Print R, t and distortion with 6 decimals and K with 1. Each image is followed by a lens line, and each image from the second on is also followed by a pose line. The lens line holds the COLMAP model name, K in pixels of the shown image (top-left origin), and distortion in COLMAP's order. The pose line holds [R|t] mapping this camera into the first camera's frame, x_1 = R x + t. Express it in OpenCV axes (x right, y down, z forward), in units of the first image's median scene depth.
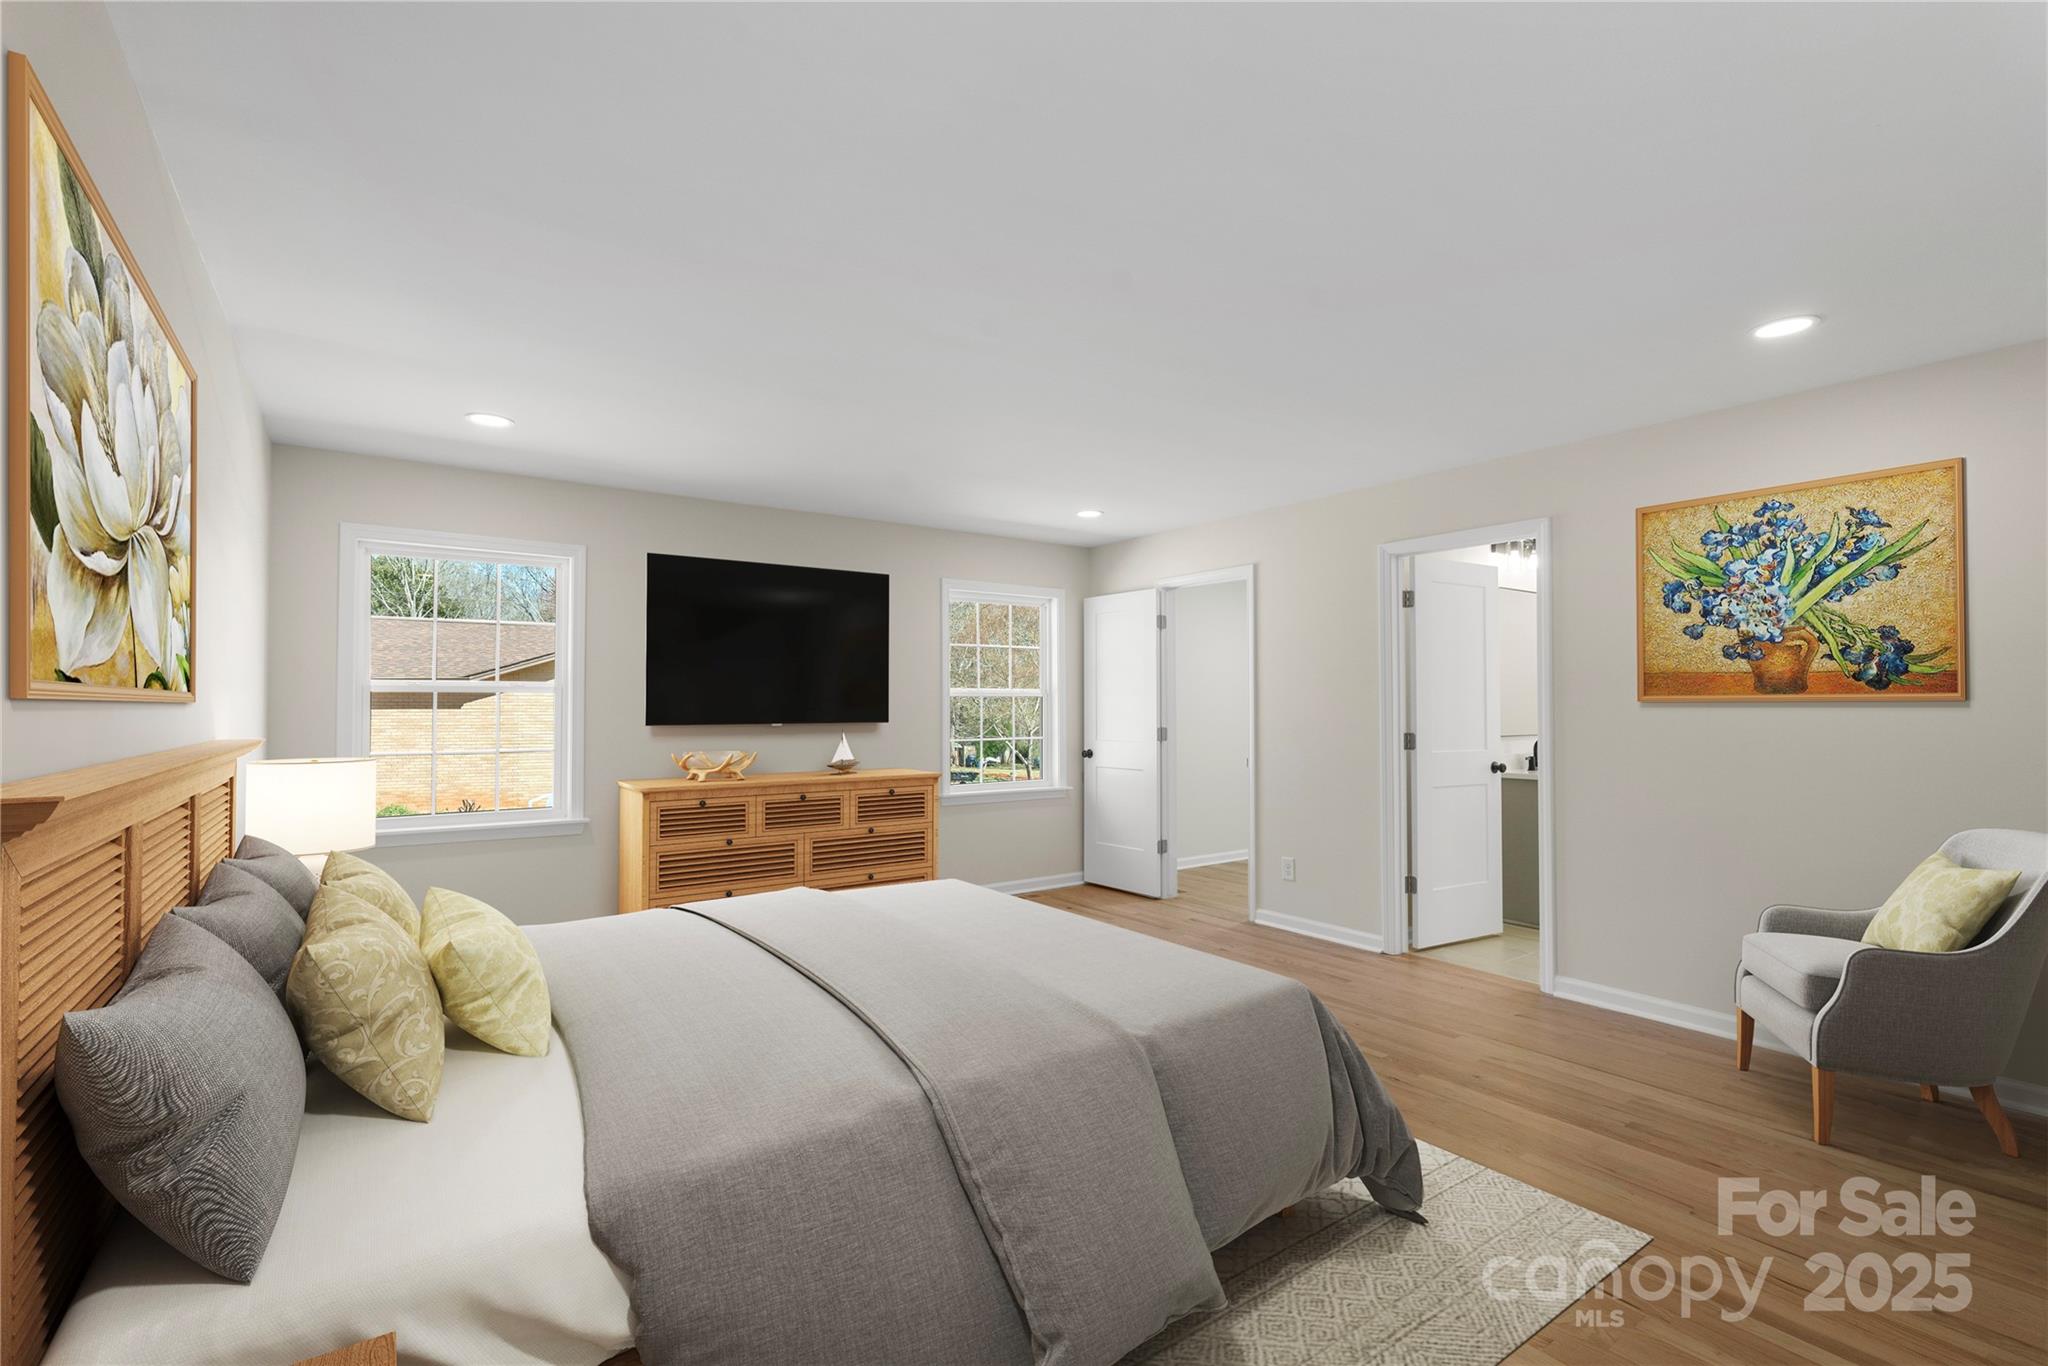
lens RADIAL K [[931.6, 0, 1029.0], [0, 931.6, 695.1], [0, 0, 1]] dist [0.003421, 0.001045]
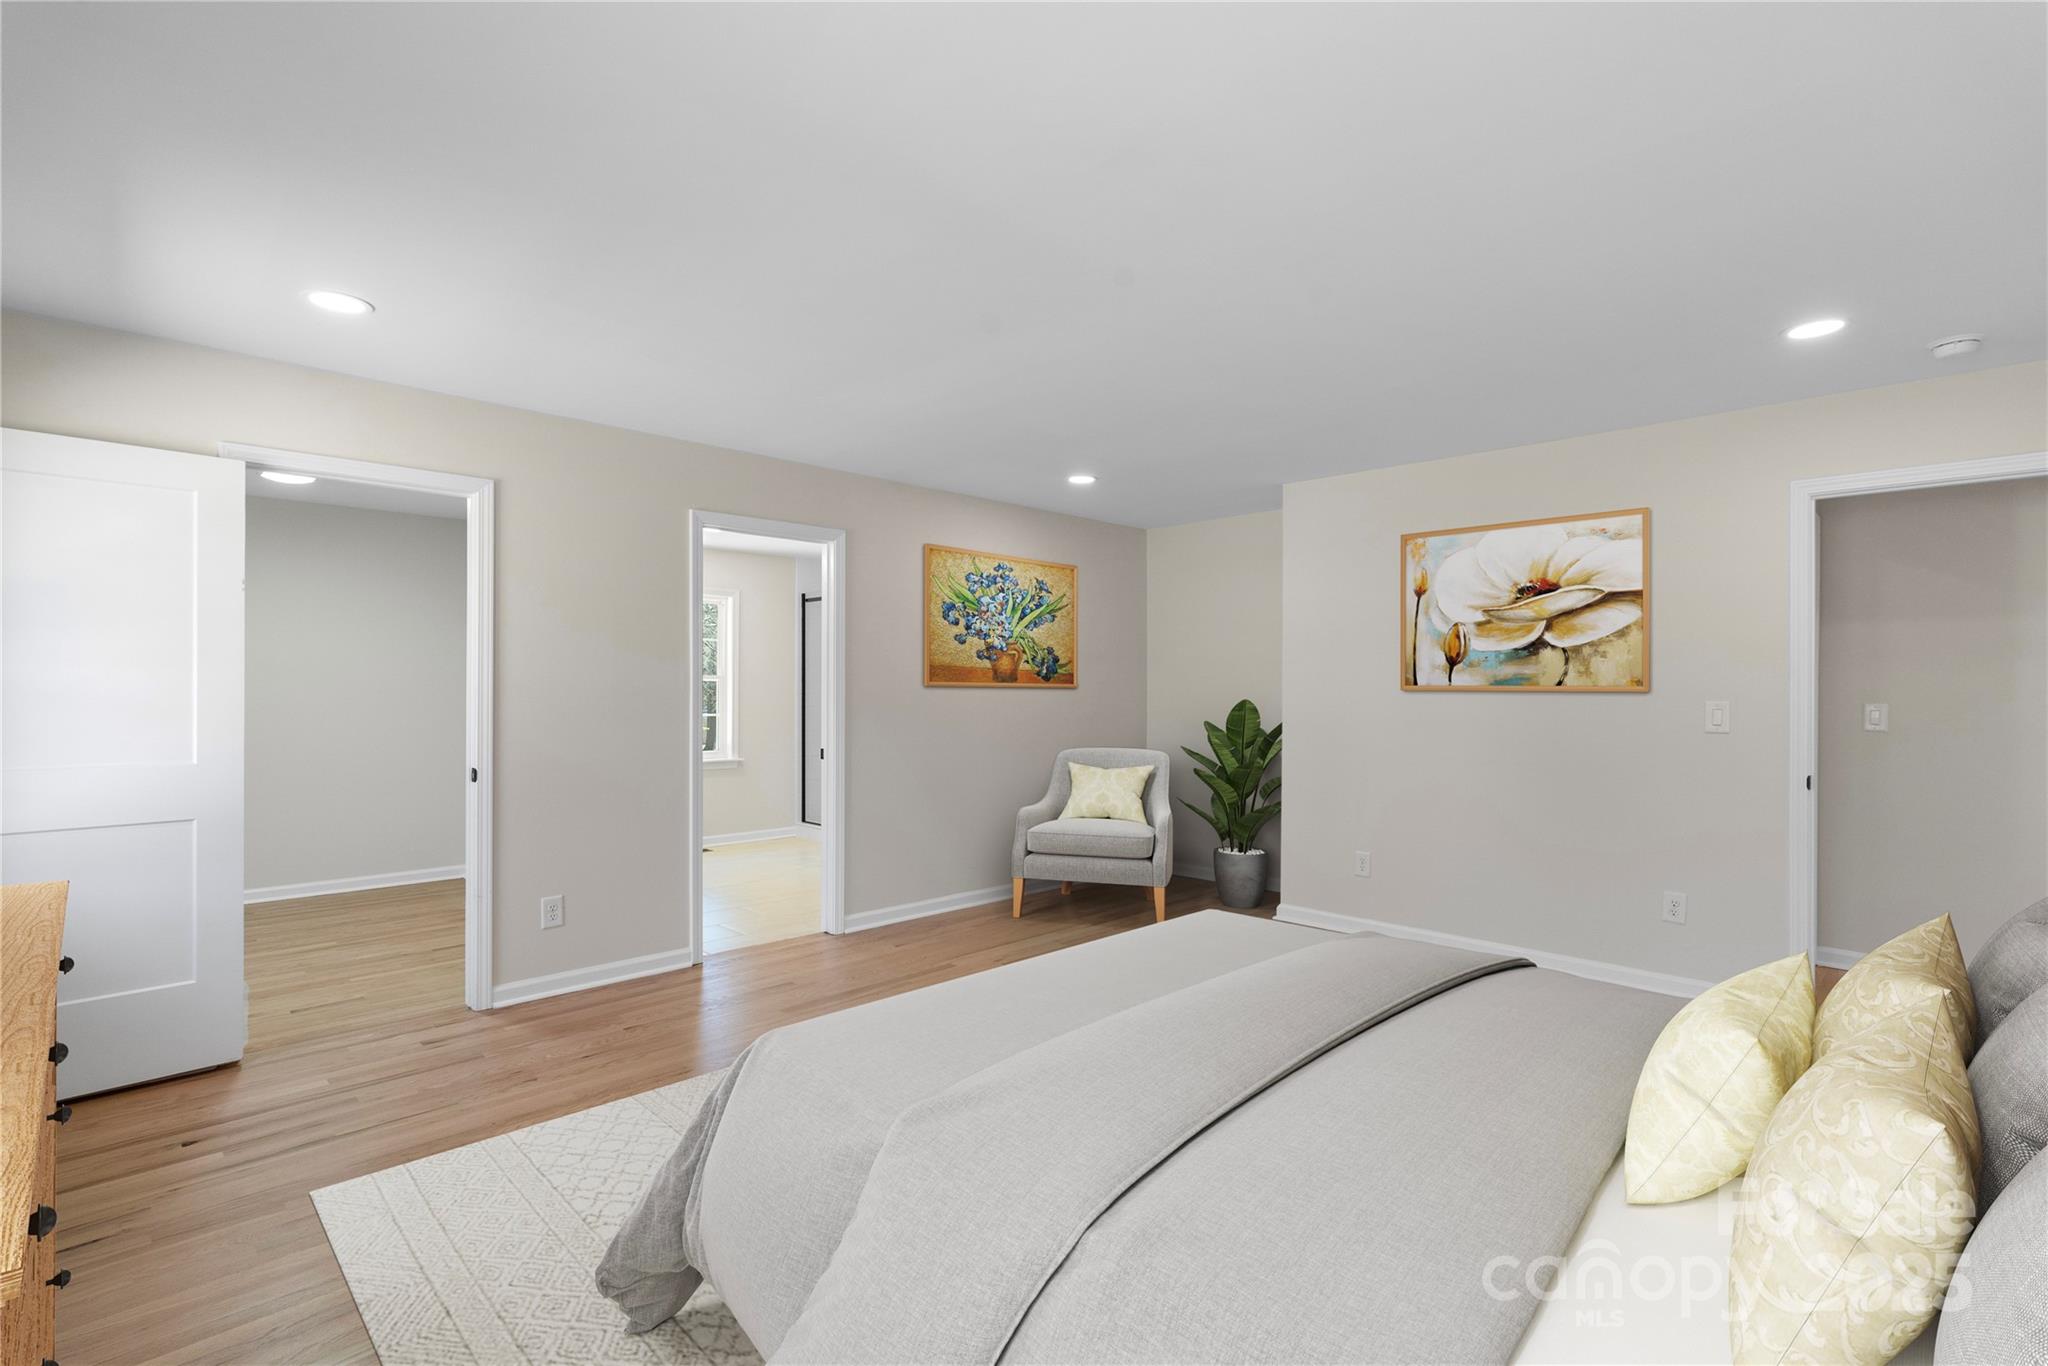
lens RADIAL K [[931.6, 0, 1026.6], [0, 931.6, 682.7], [0, 0, 1]] dist [0.003421, 0.001045]
pose [[-0.174314, 0.004644, 0.984679, -0.790258], [-0.023815, 0.999677, -0.008930, 0.012217], [-0.984402, -0.025007, -0.174147, 1.216078]]
